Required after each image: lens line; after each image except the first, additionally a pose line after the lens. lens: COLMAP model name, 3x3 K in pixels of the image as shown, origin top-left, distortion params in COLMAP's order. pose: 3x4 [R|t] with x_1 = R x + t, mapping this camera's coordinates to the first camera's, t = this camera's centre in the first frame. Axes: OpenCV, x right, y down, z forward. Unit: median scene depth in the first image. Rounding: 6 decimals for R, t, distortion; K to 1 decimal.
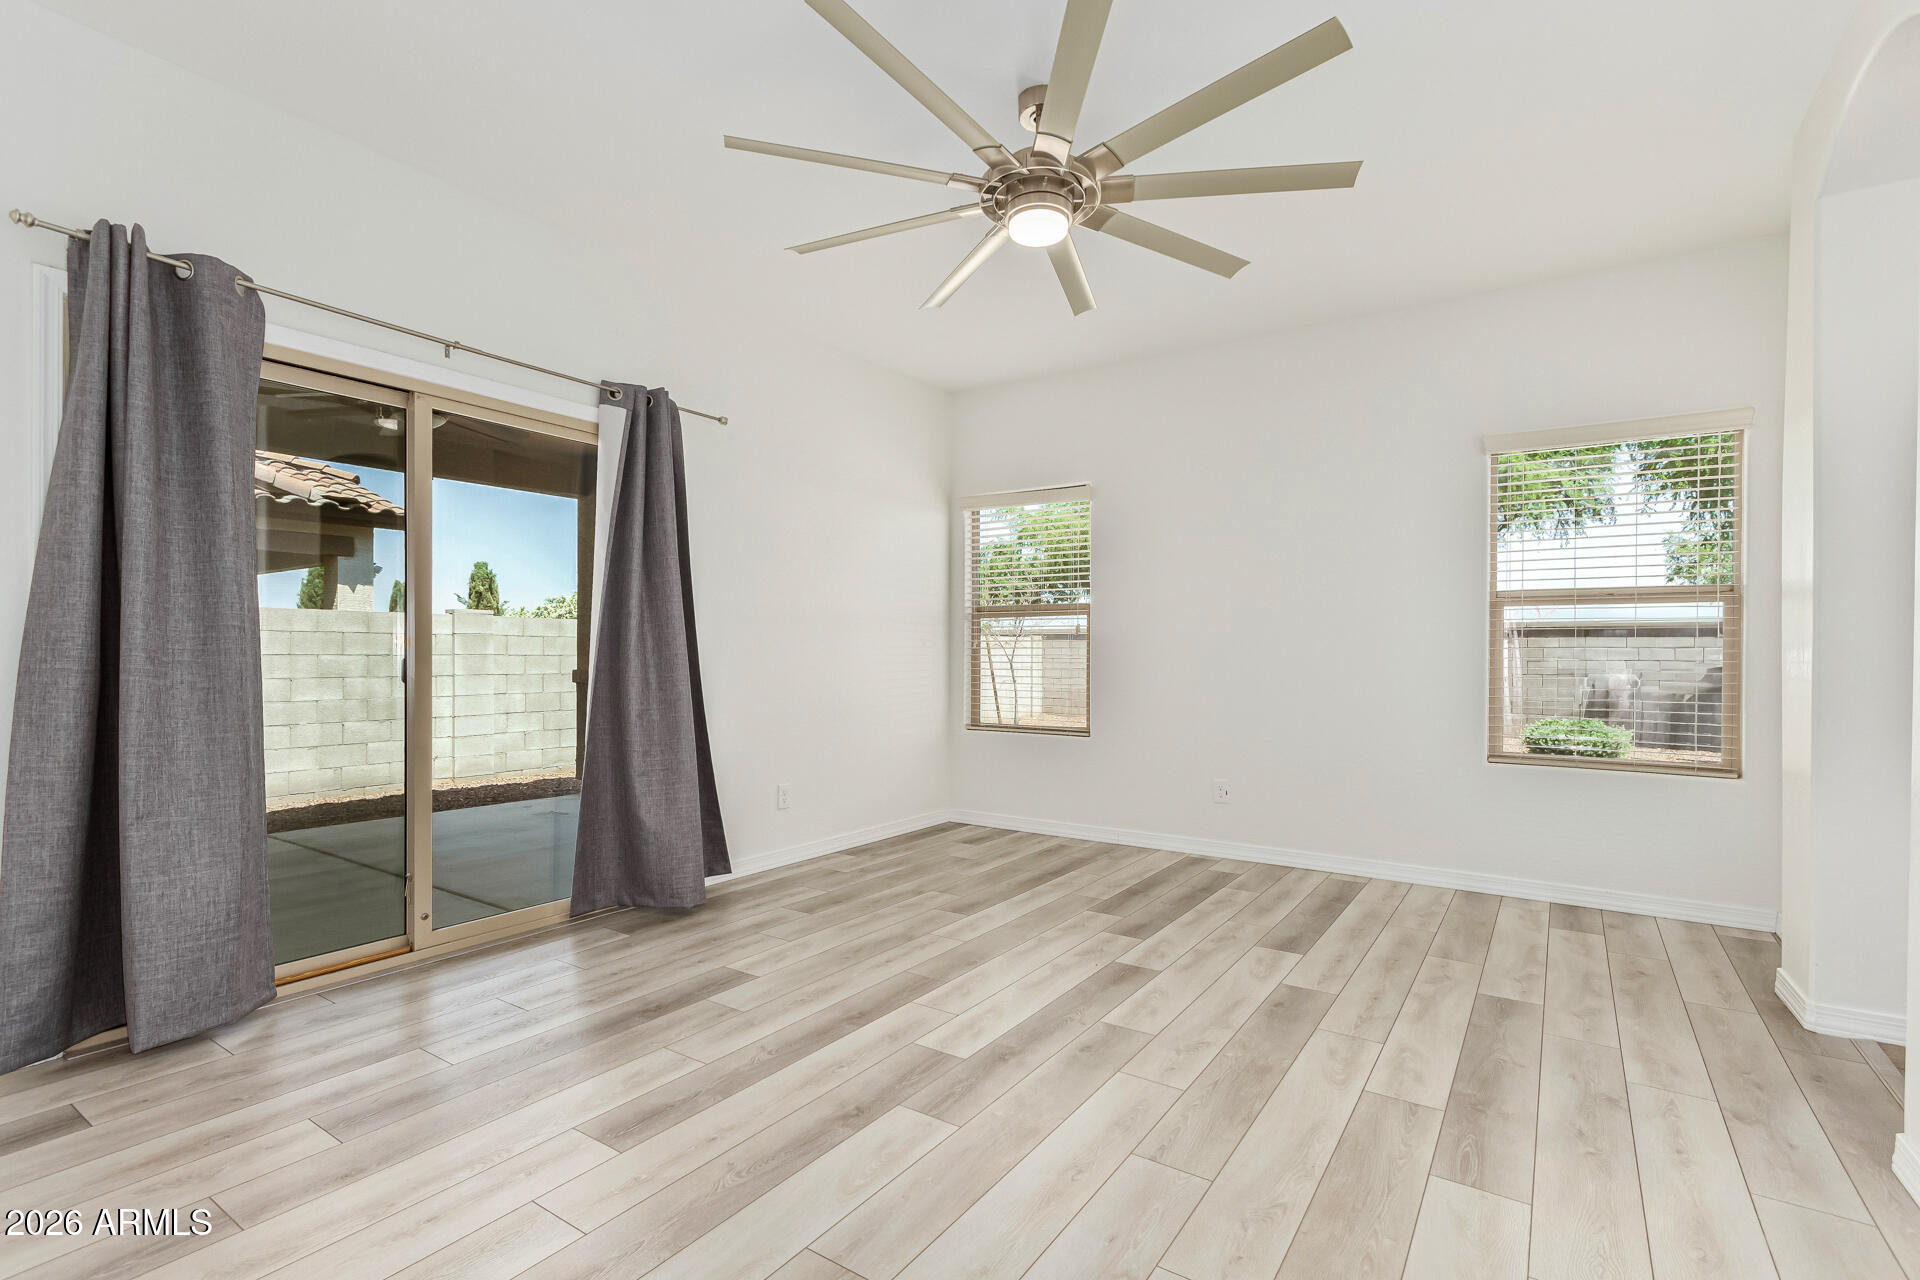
lens RADIAL K [[896.4, 0, 958.3], [0, 896.4, 650.2], [0, 0, 1]] dist [0.003124, 0.001809]
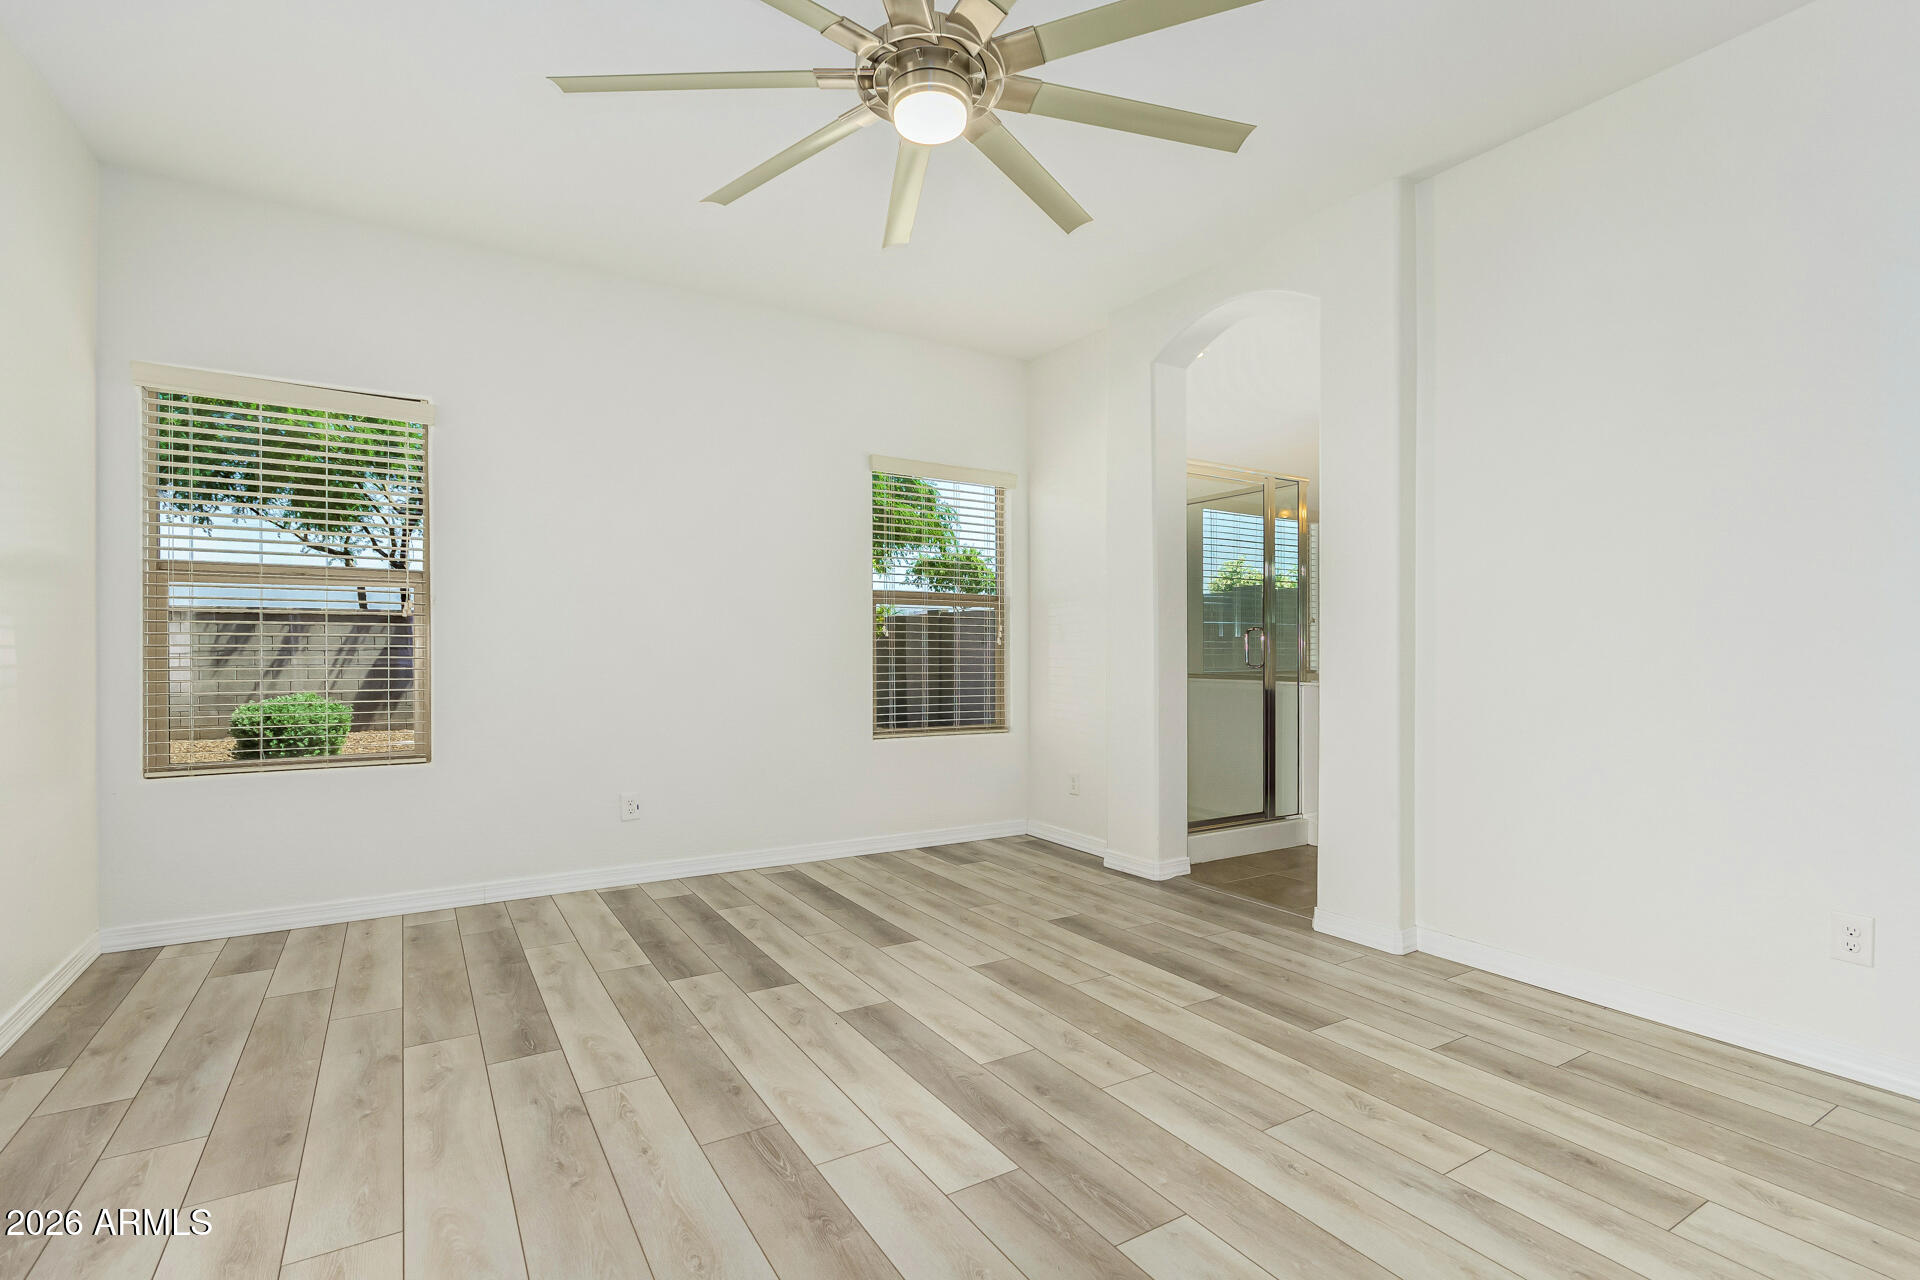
lens RADIAL K [[896.4, 0, 972.1], [0, 896.4, 648.4], [0, 0, 1]] dist [0.003124, 0.001809]
pose [[0.399182, -0.001358, 0.916870, -0.541073], [-0.007456, 0.999961, 0.004727, -0.000305], [-0.916841, -0.008724, 0.399157, 0.543849]]
